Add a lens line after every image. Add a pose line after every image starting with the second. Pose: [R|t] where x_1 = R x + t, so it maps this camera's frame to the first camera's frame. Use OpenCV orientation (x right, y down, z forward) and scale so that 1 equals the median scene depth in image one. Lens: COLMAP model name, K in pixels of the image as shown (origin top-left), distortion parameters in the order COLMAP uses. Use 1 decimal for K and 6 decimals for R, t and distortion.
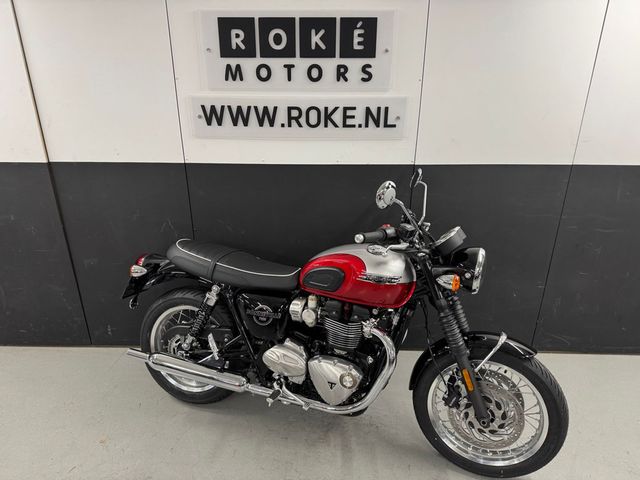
lens RADIAL K [[434.3, 0, 320.0], [0, 434.3, 240.0], [0, 0, 1]] dist [0.072315, -0.001260]
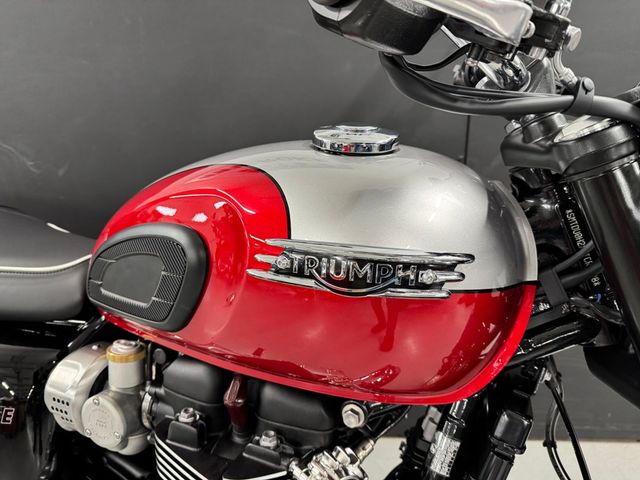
lens RADIAL K [[486.5, 0, 320.0], [0, 486.5, 240.0], [0, 0, 1]] dist [-0.025282, 0.002374]
pose [[0.997693, -0.018899, -0.065200, 0.122917], [0.018902, 0.999821, -0.000573, 0.069705], [0.065199, -0.000660, 0.997872, 0.719519]]
